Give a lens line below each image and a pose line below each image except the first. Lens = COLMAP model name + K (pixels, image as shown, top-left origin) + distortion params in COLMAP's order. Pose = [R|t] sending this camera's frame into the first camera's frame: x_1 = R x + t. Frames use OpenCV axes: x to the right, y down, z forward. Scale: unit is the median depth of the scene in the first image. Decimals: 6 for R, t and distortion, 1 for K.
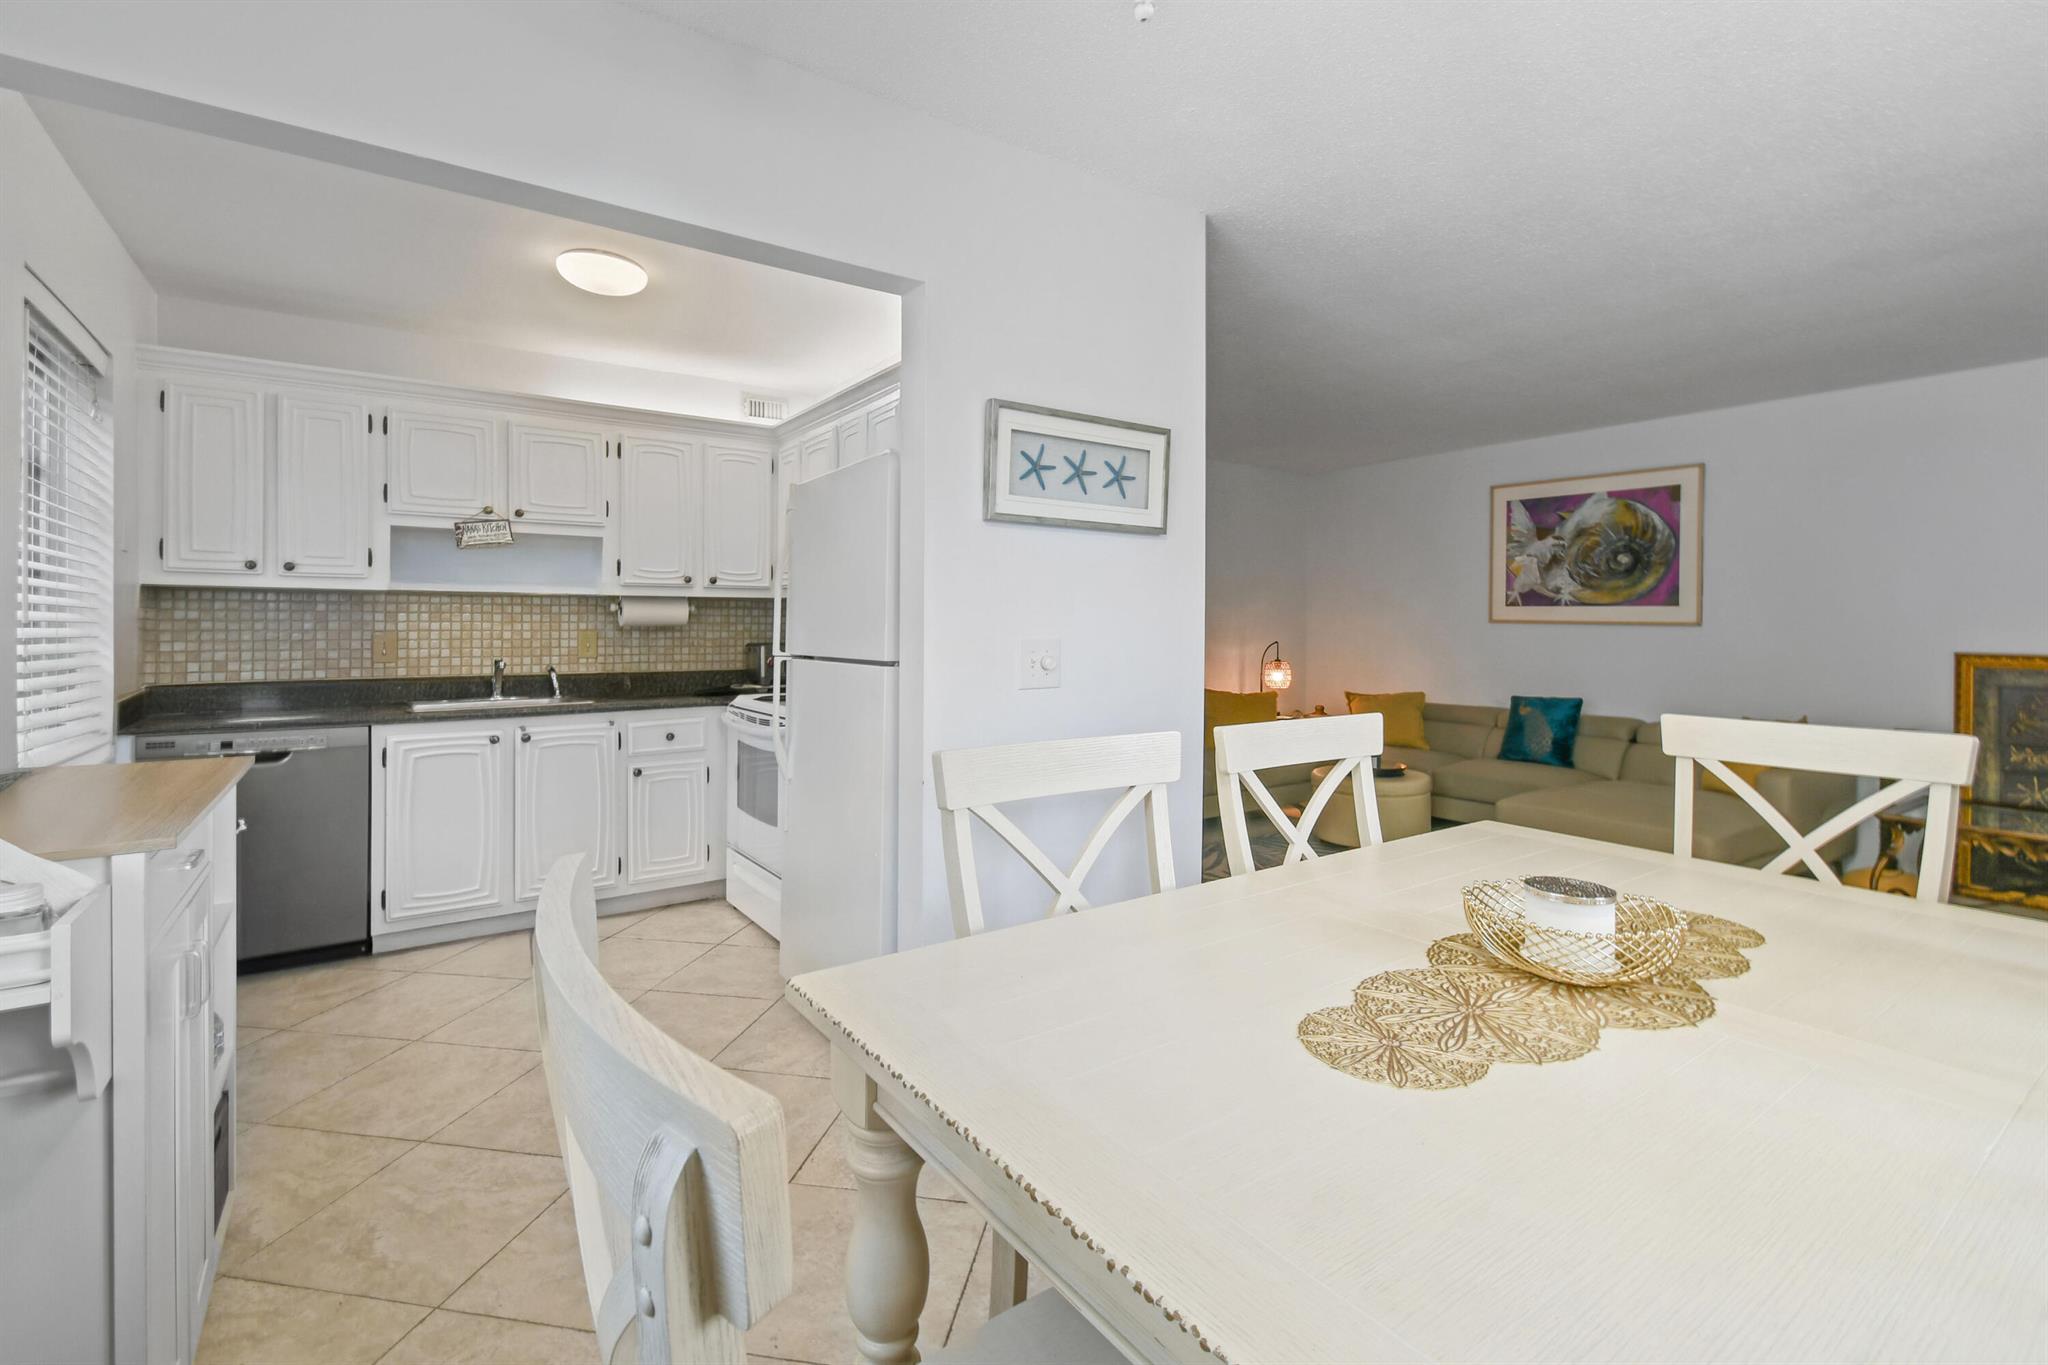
lens RADIAL K [[922.5, 0, 1030.7], [0, 922.5, 624.7], [0, 0, 1]] dist [0.013941, -0.003154]
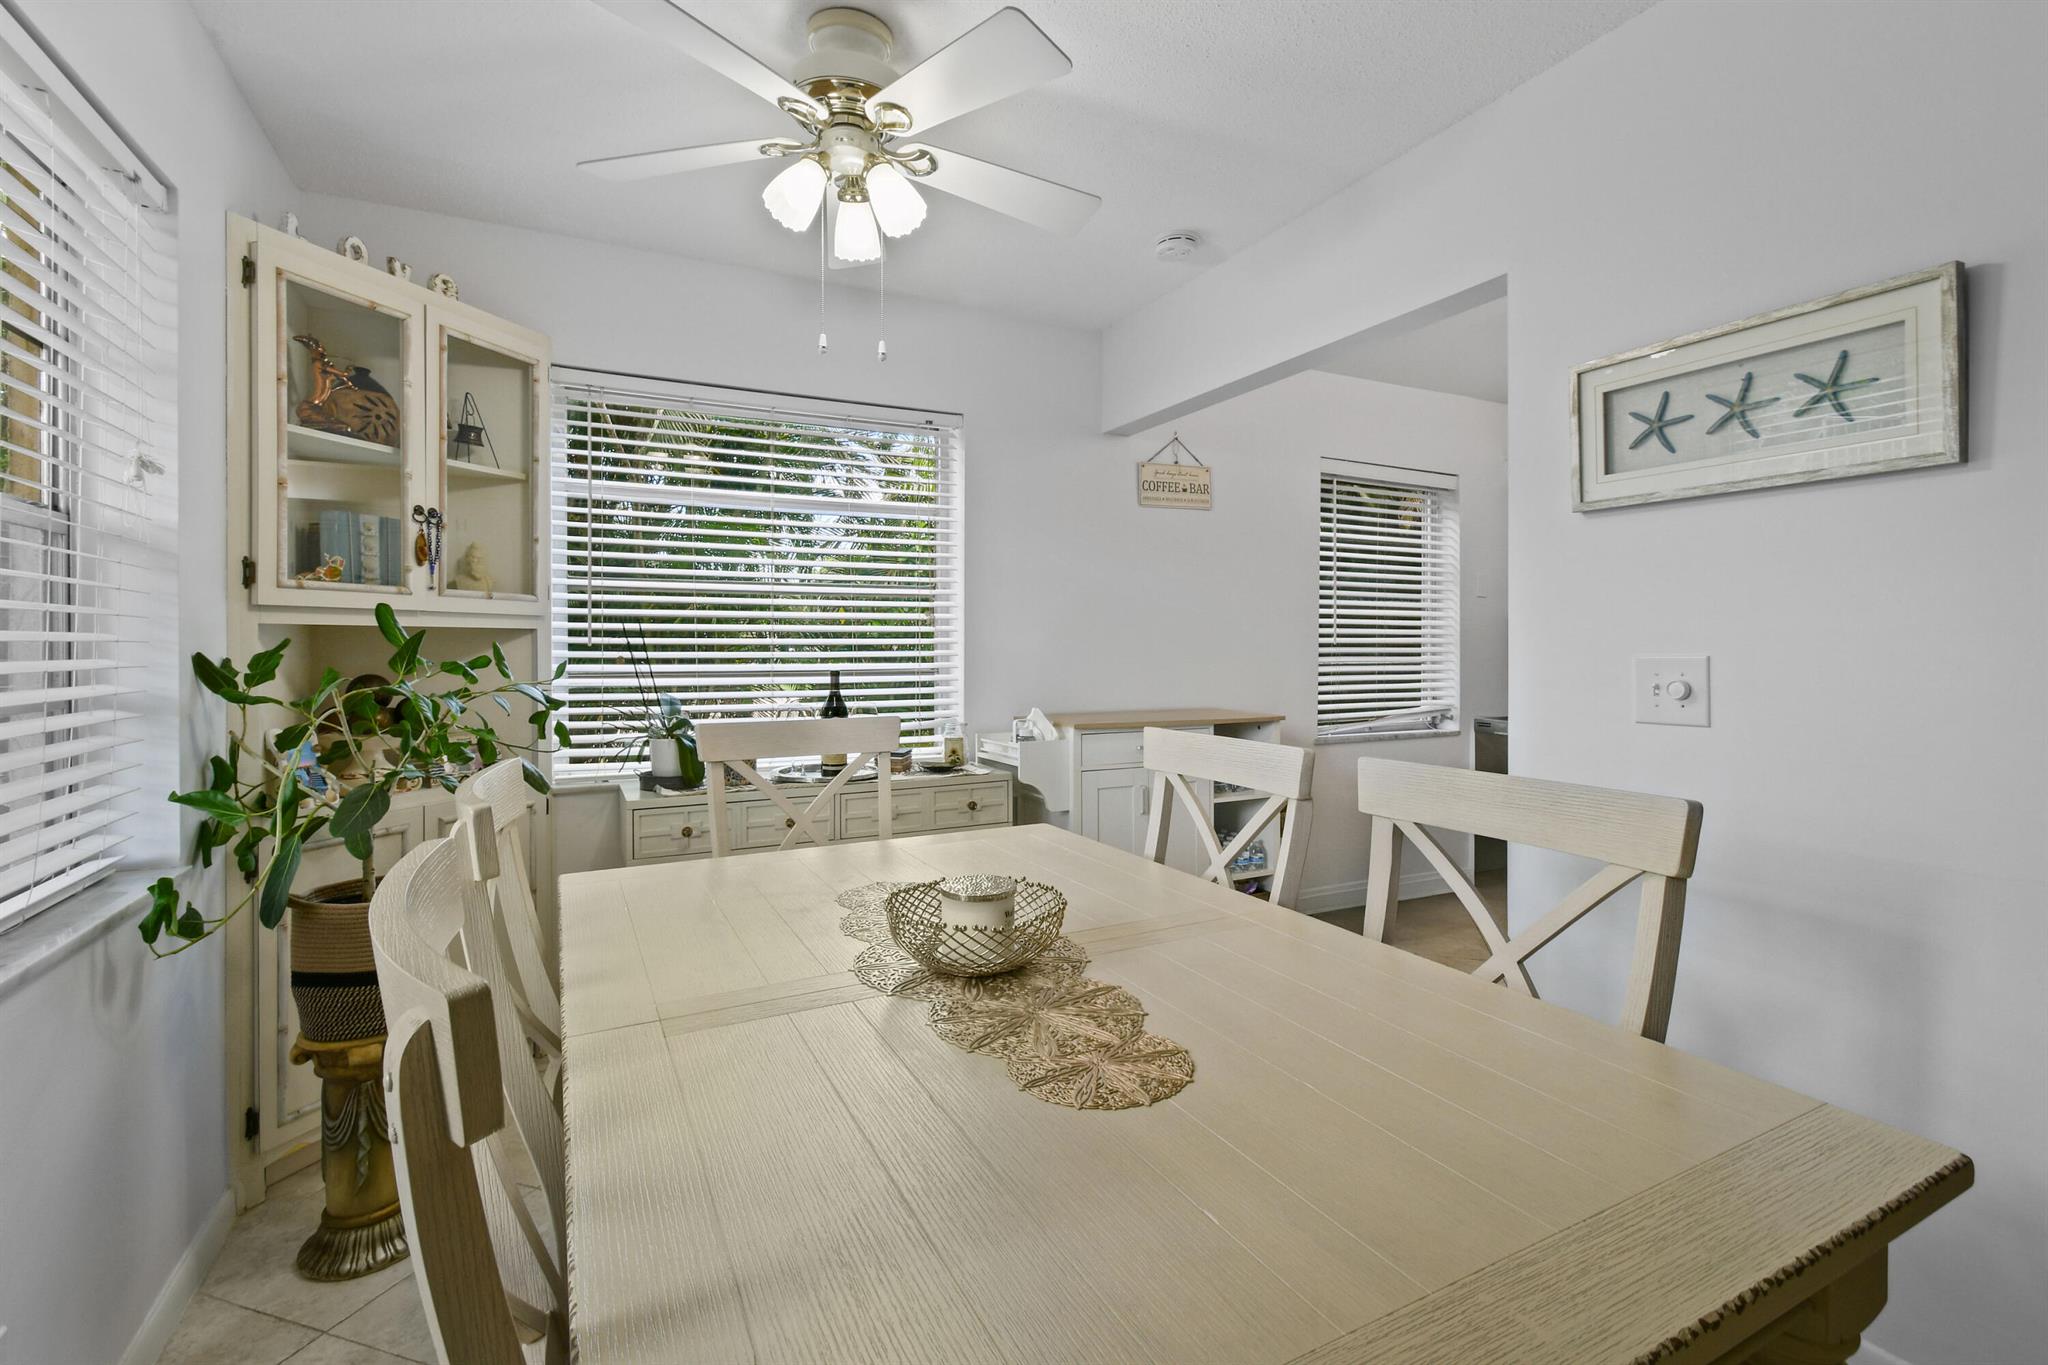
lens RADIAL K [[922.5, 0, 1027.7], [0, 922.5, 650.7], [0, 0, 1]] dist [0.013941, -0.003154]
pose [[-0.135961, 0.001577, -0.990713, 0.462771], [0.000872, 0.999999, 0.001472, 0.004645], [0.990714, -0.000663, -0.135962, 0.341881]]
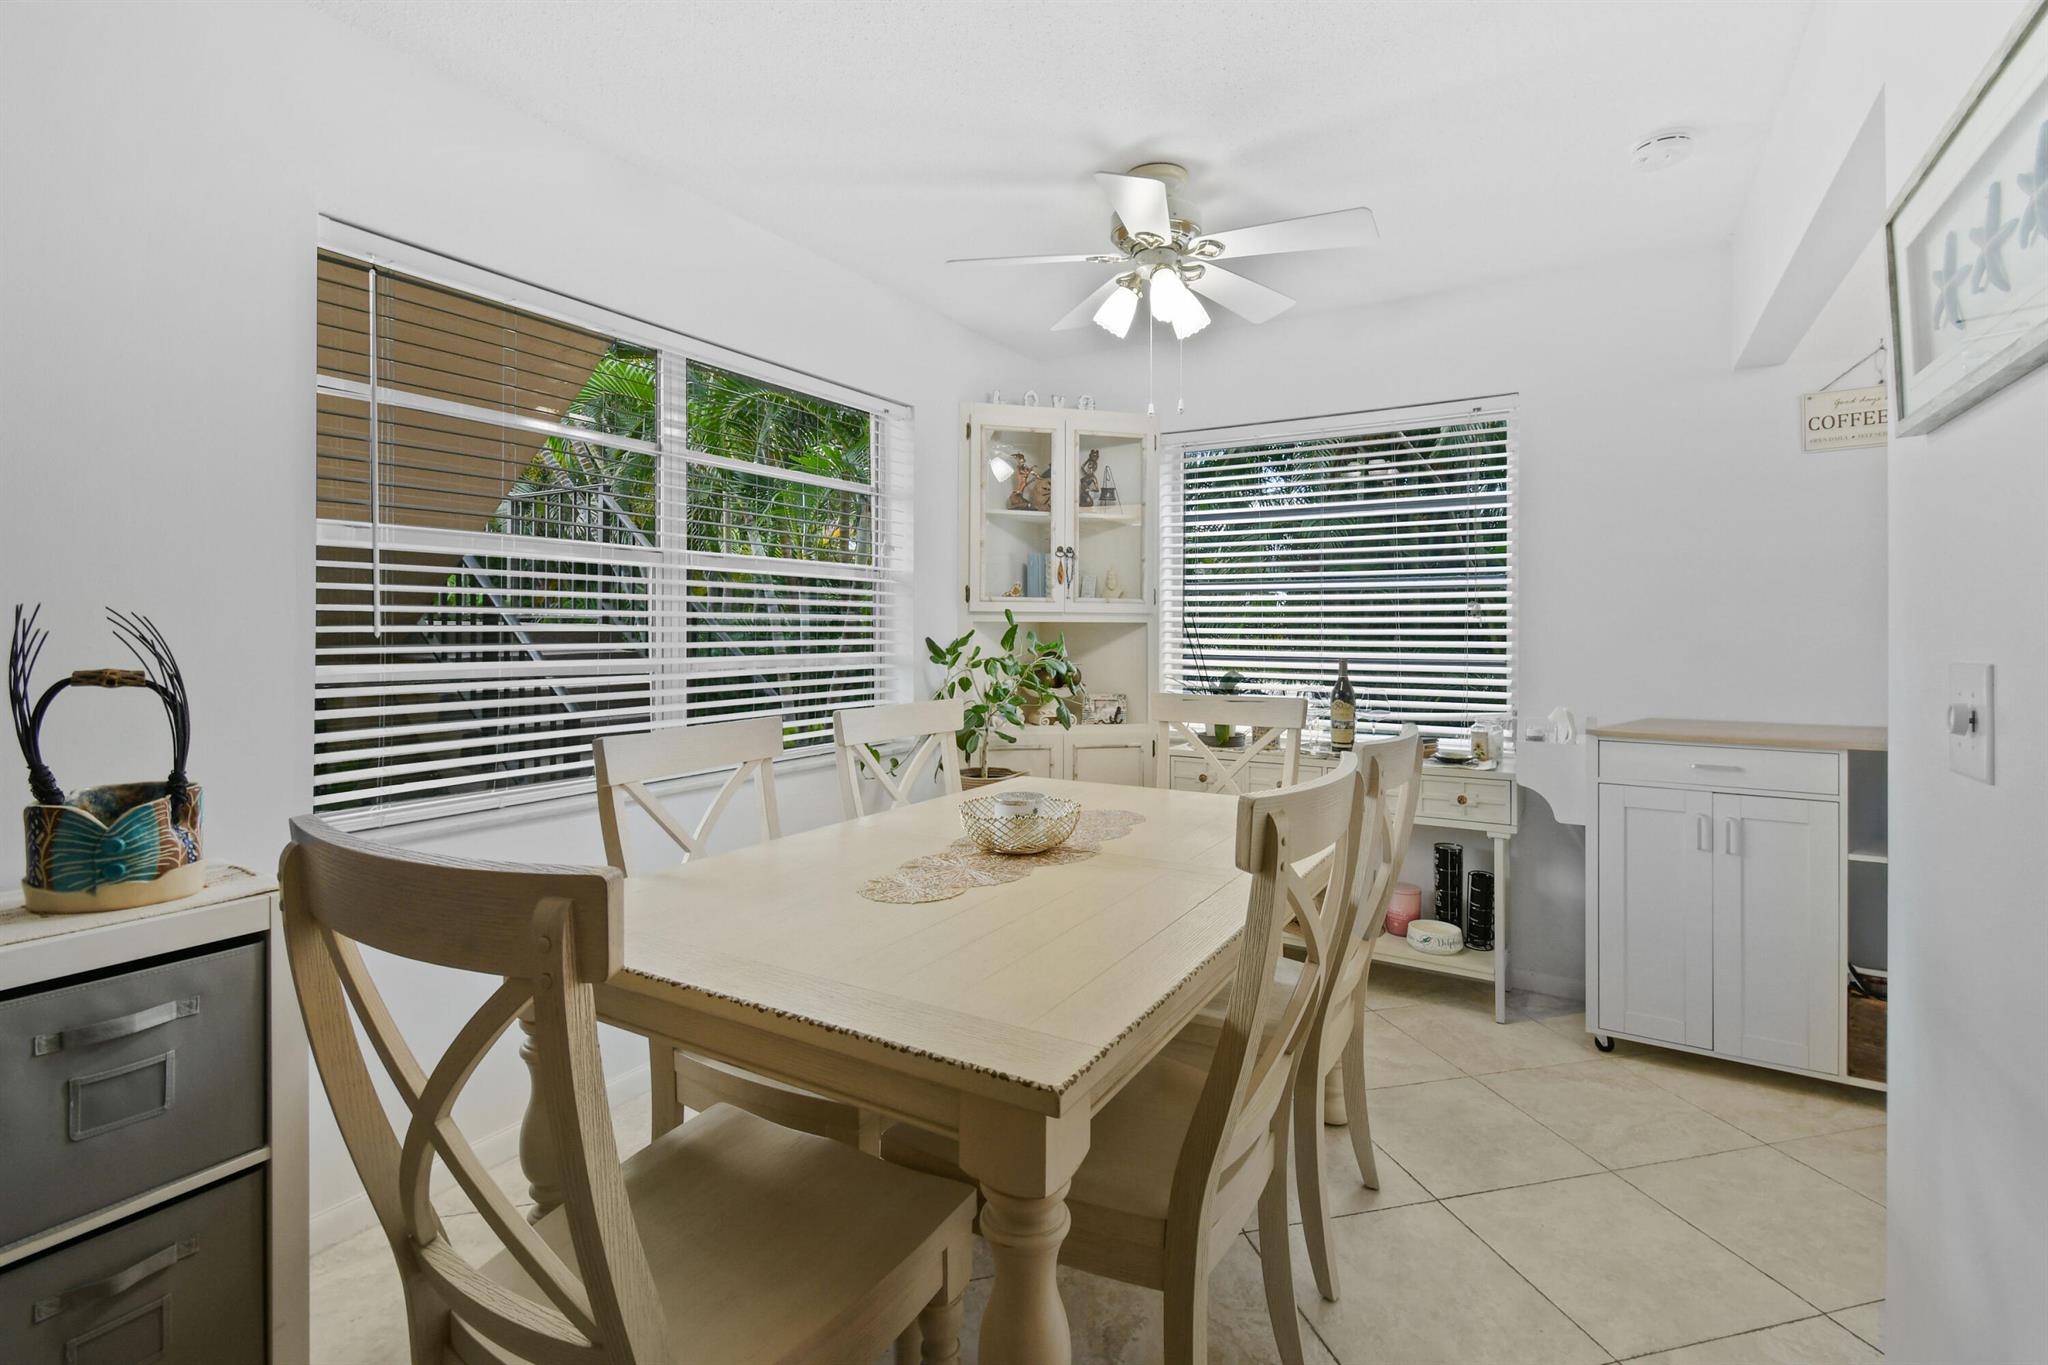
lens RADIAL K [[922.5, 0, 1053.0], [0, 922.5, 631.6], [0, 0, 1]] dist [0.013941, -0.003154]
pose [[-0.907636, -0.009419, -0.419652, 0.340228], [-0.009017, 0.999955, -0.002942, 0.002430], [0.419661, 0.001114, -0.907680, 0.700752]]
